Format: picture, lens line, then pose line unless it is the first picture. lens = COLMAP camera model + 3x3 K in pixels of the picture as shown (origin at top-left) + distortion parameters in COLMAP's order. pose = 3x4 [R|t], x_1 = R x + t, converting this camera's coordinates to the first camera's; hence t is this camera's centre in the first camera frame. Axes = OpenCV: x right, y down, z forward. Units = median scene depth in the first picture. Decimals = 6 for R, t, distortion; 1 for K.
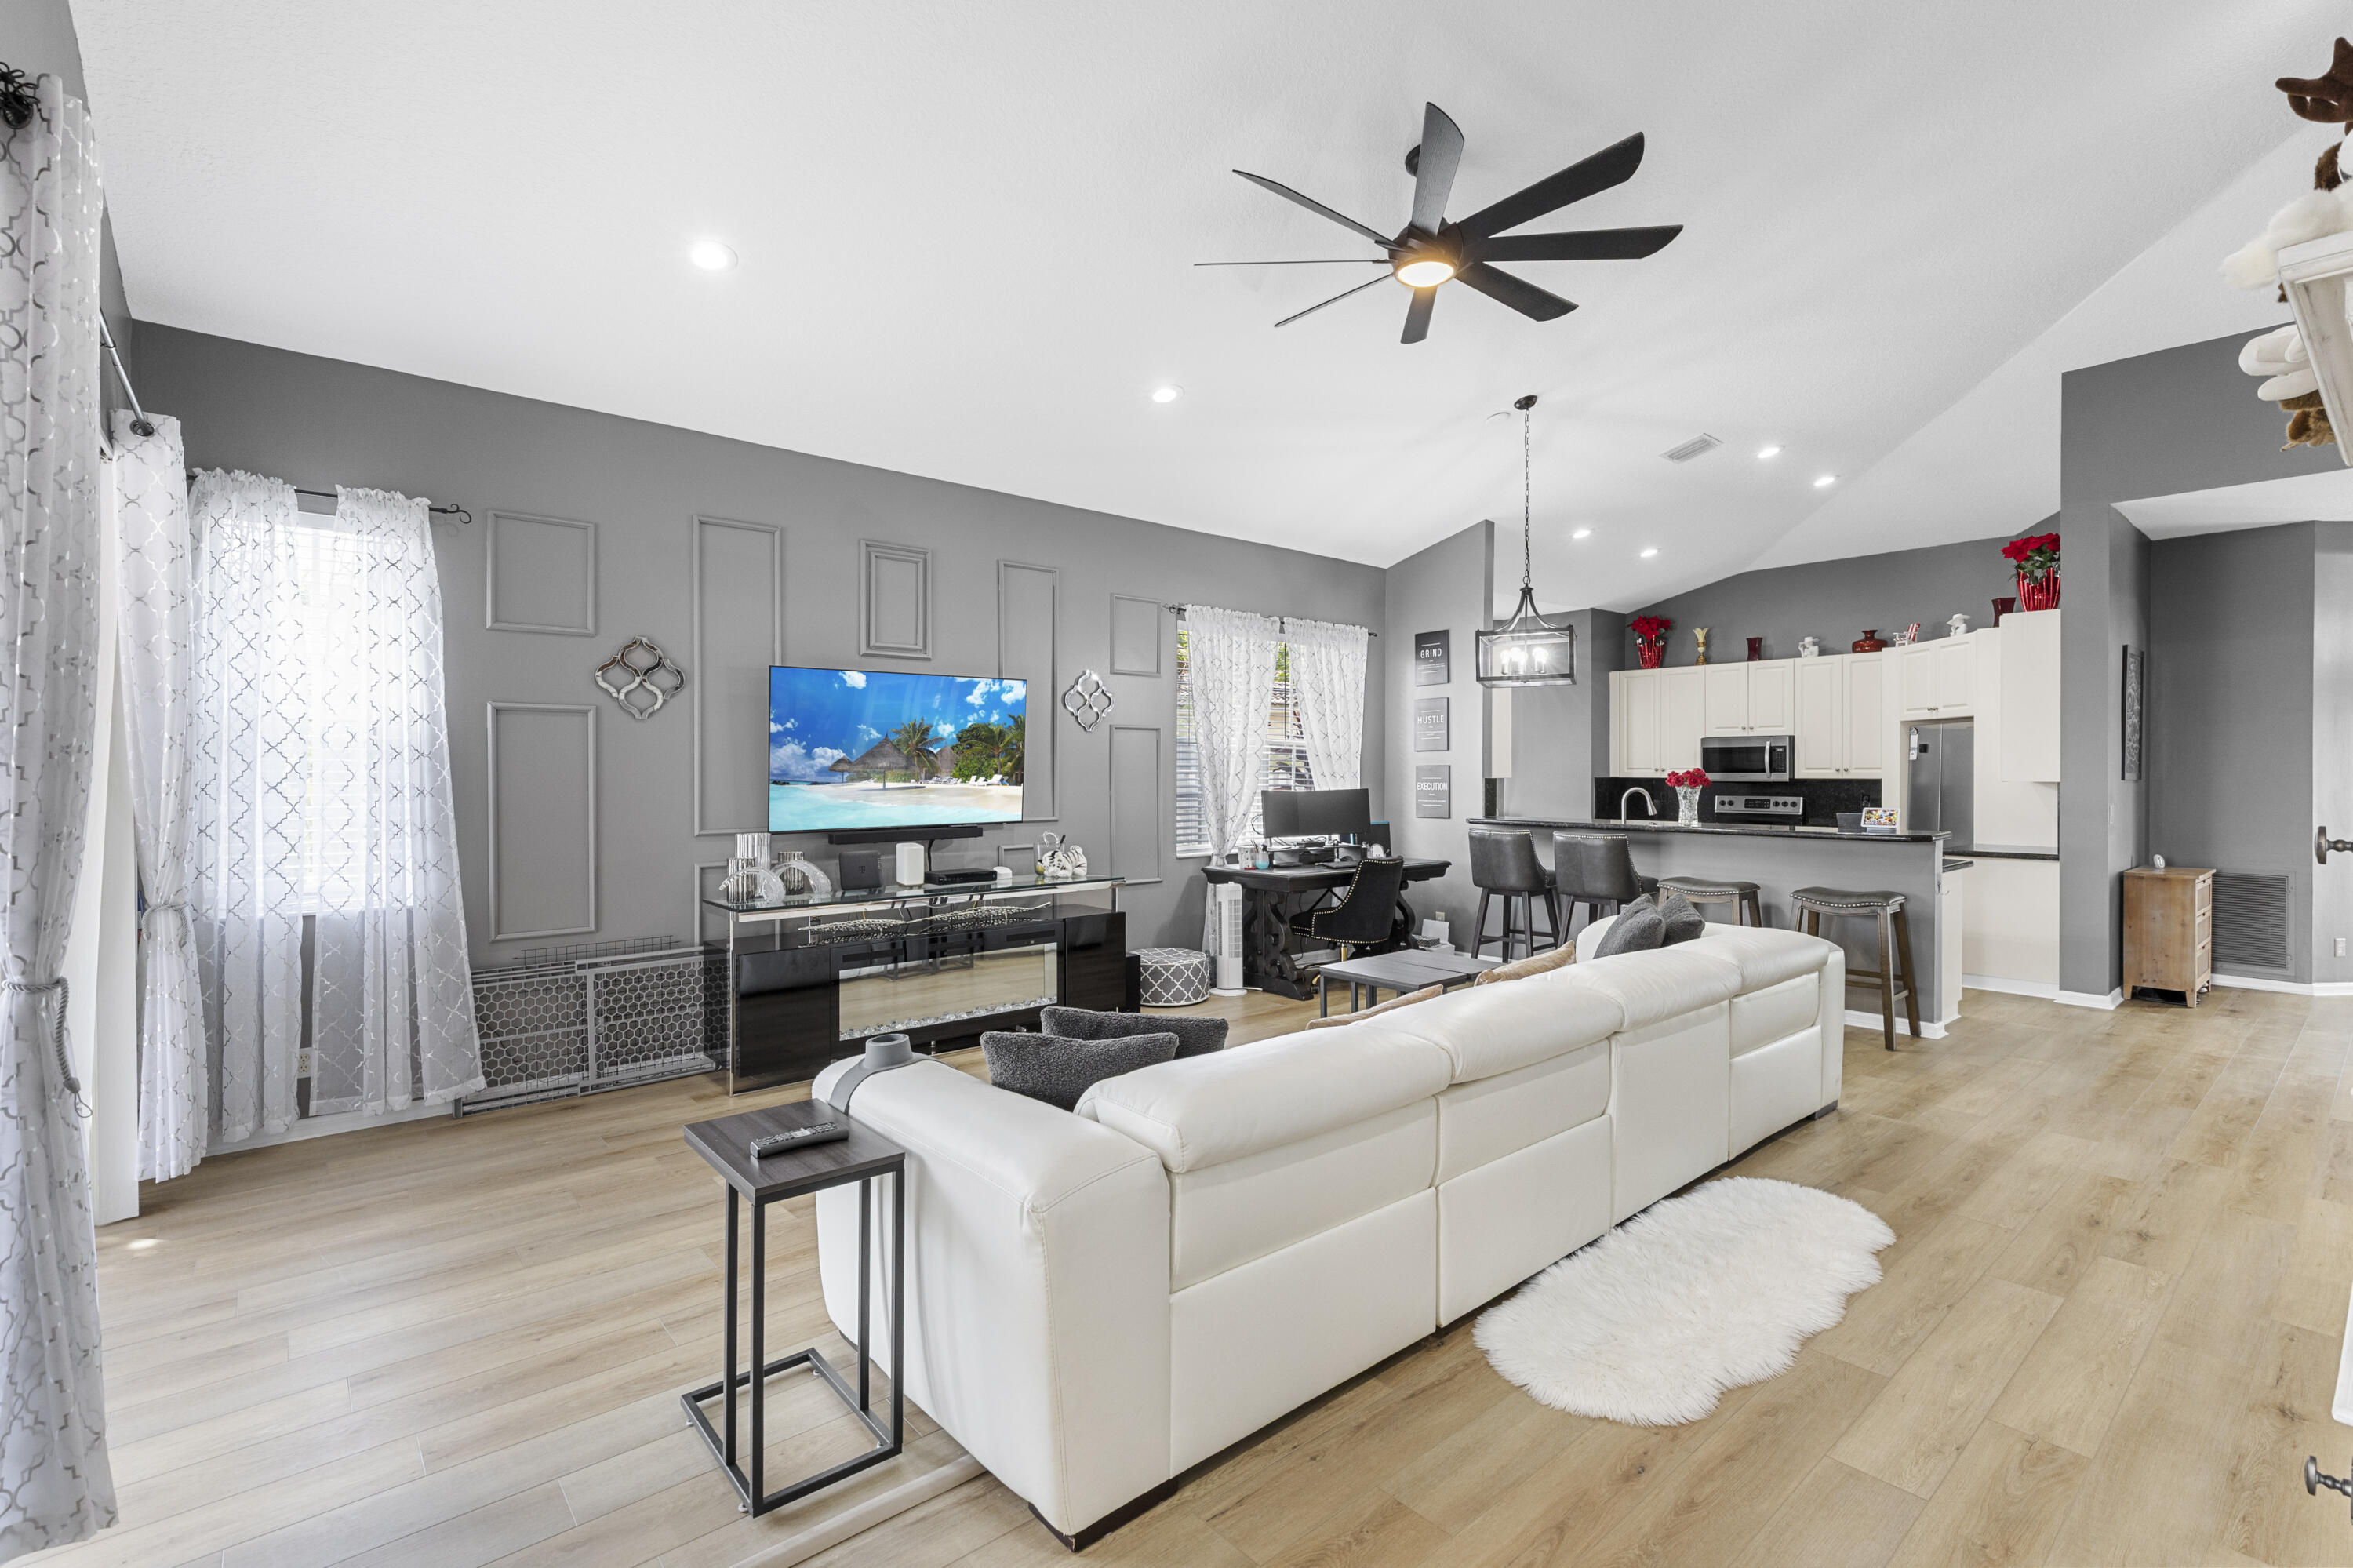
lens RADIAL K [[1052.2, 0, 1172.5], [0, 1052.2, 769.4], [0, 0, 1]] dist [0.013687, -0.000171]
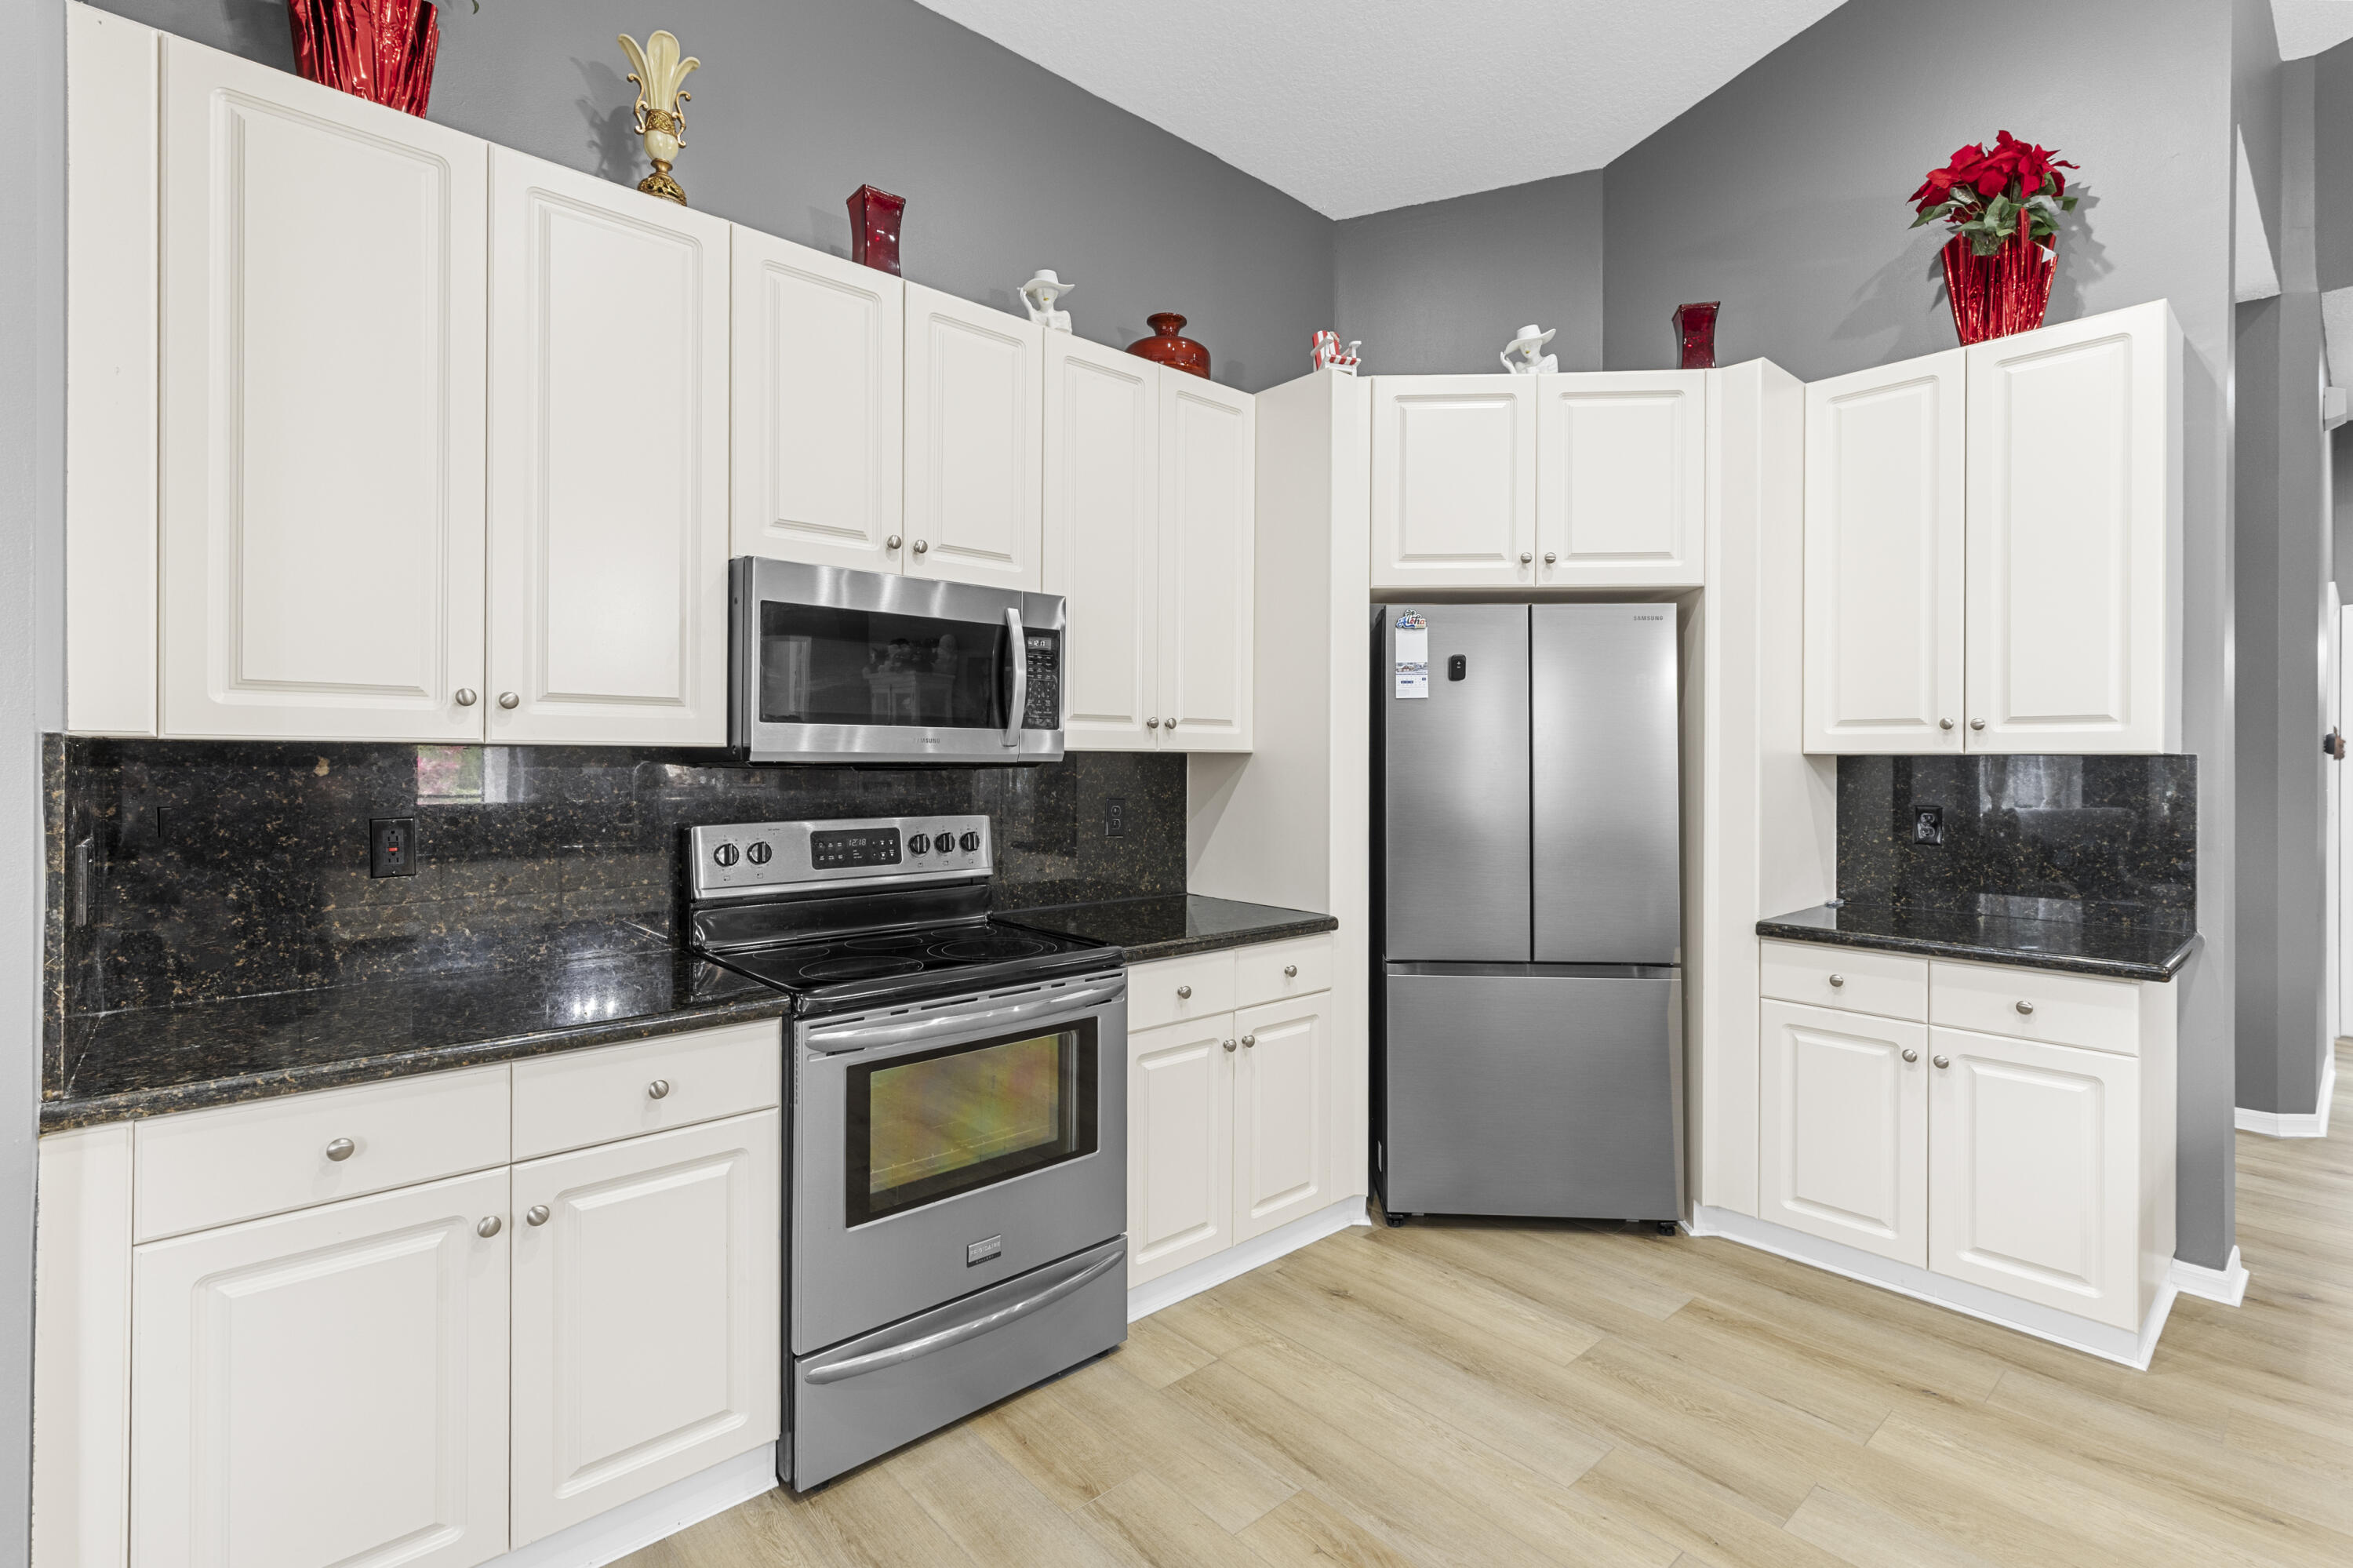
lens RADIAL K [[1052.2, 0, 1172.5], [0, 1052.2, 769.4], [0, 0, 1]] dist [0.013687, -0.000171]
pose [[-0.006329, -0.001938, 0.999978, 0.306747], [-0.002337, 0.999995, 0.001924, 0.012817], [-0.999977, -0.002325, -0.006333, 0.963386]]
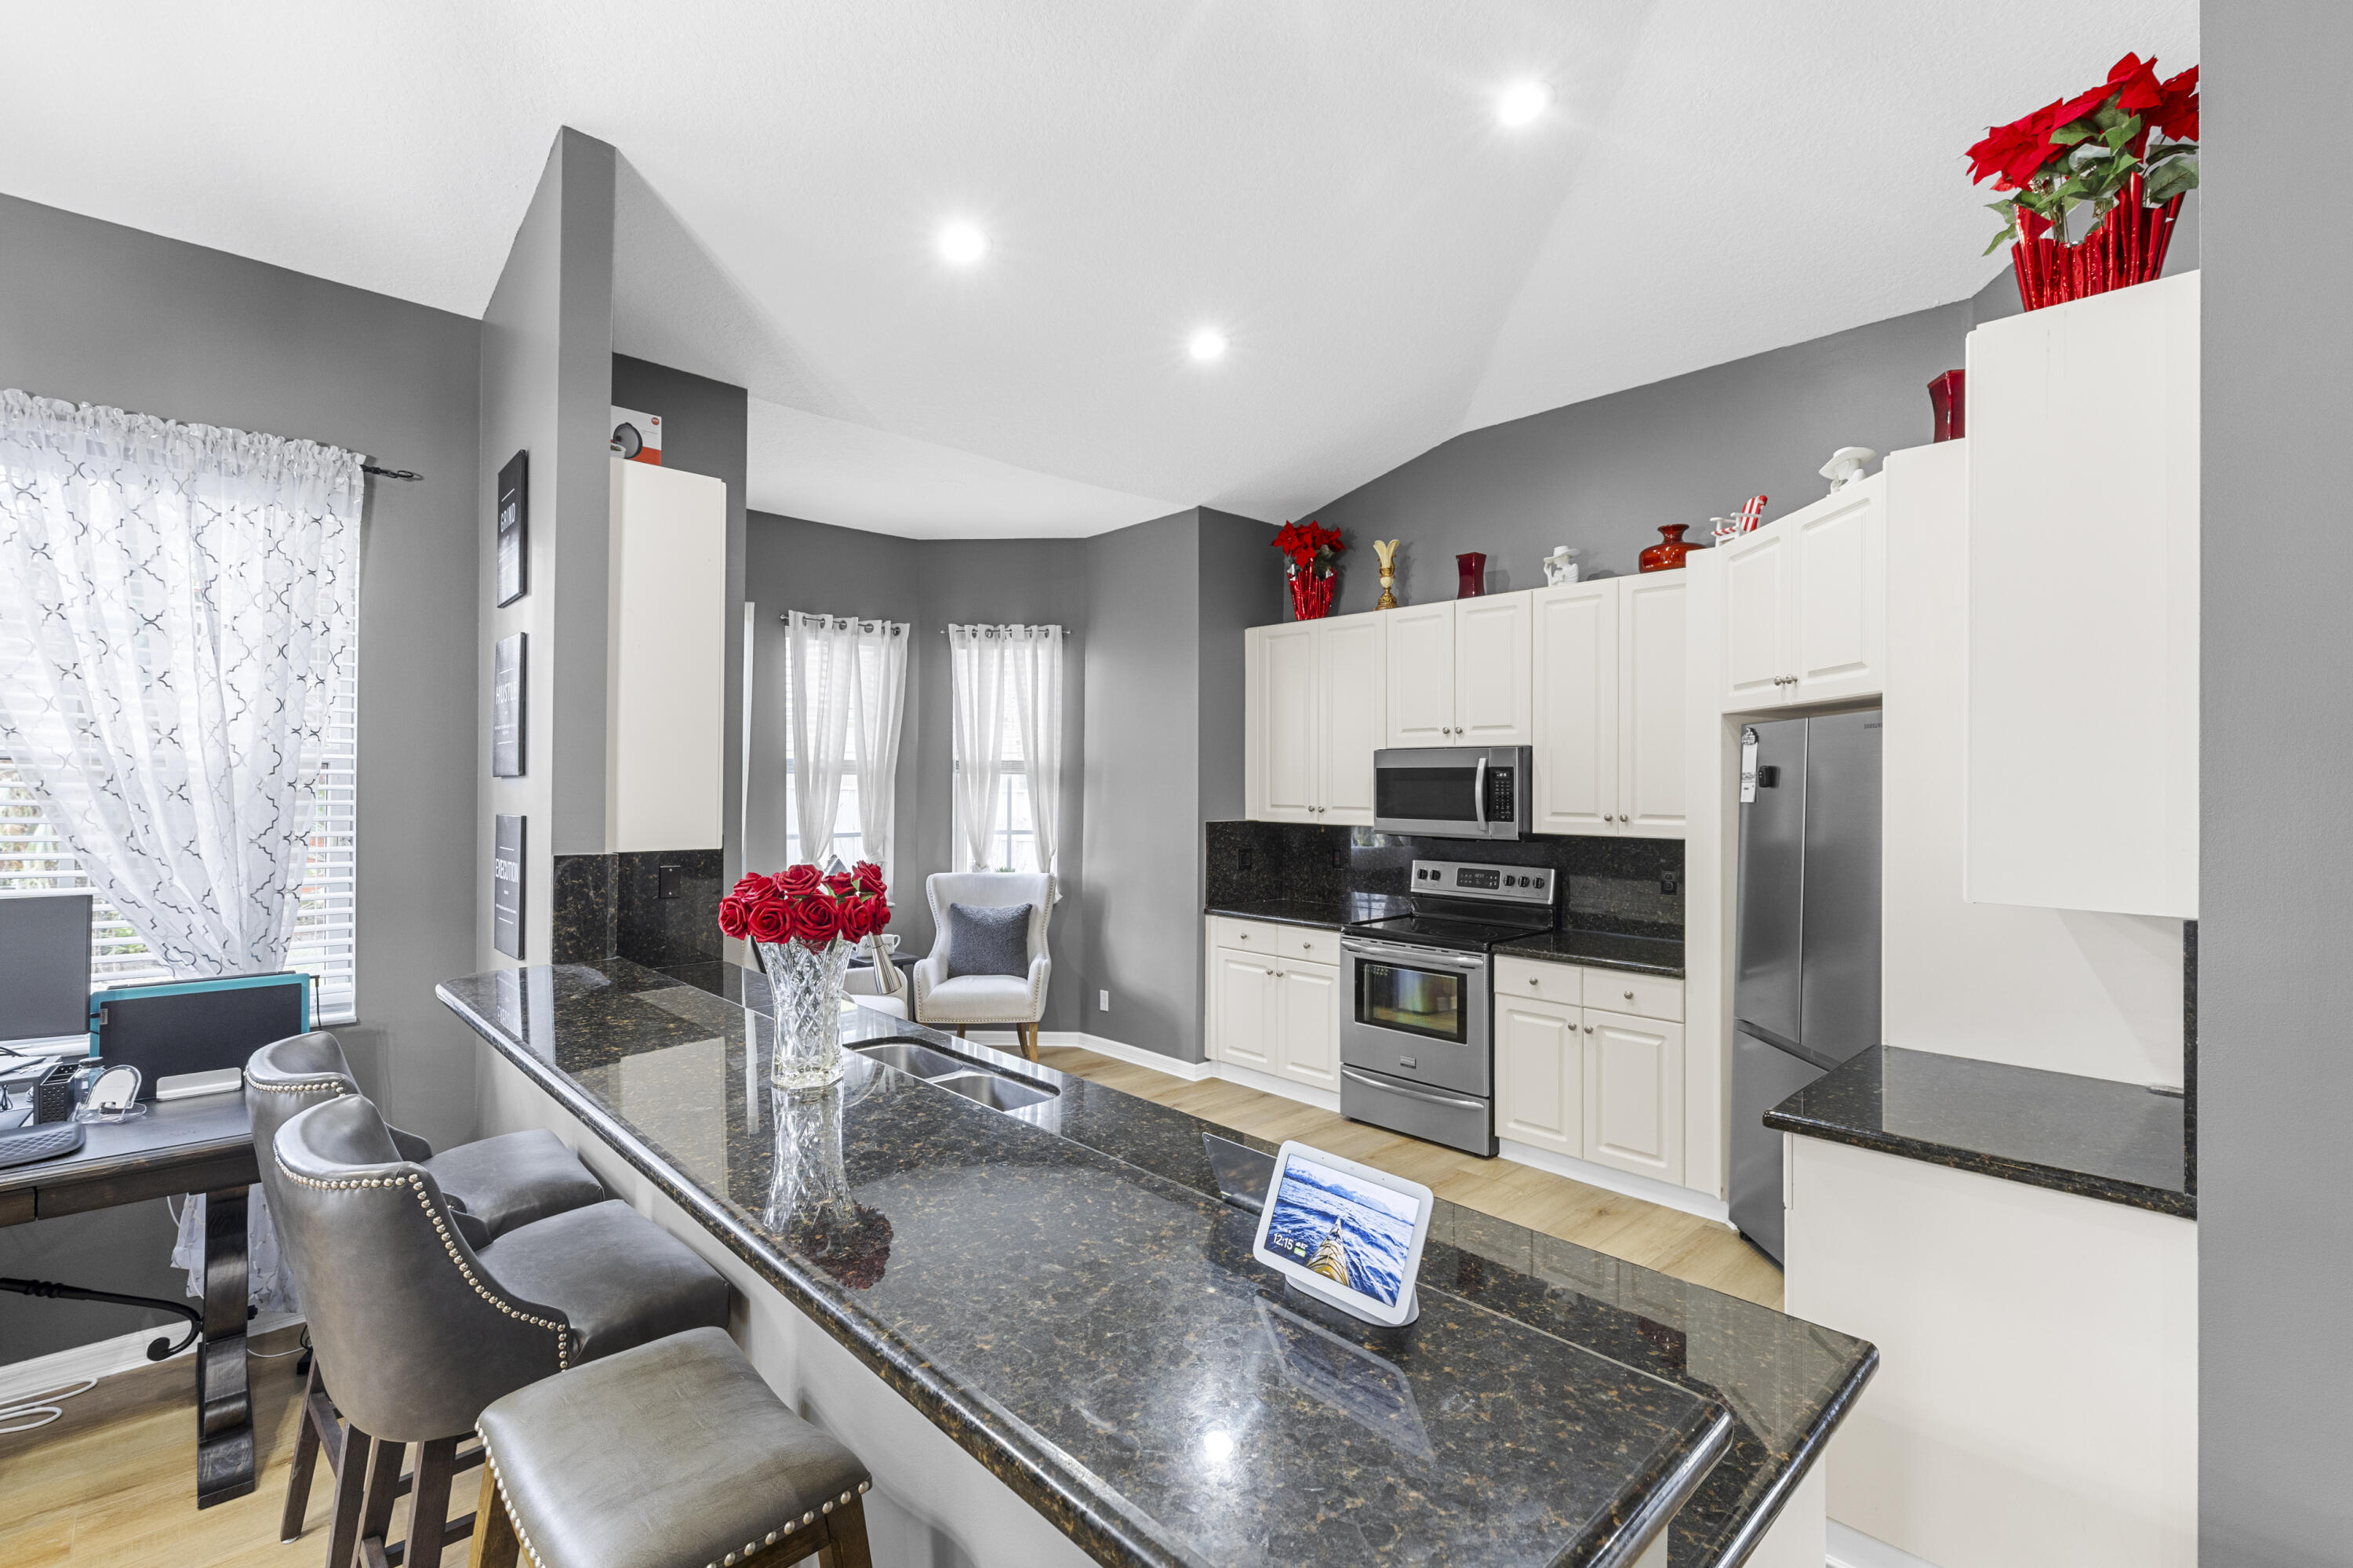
lens RADIAL K [[1052.2, 0, 1172.5], [0, 1052.2, 769.4], [0, 0, 1]] dist [0.013687, -0.000171]
pose [[0.998641, 0.008383, 0.051446, 0.394978], [-0.007809, 0.999905, -0.011365, -0.014120], [-0.051536, 0.010948, 0.998611, 0.518826]]
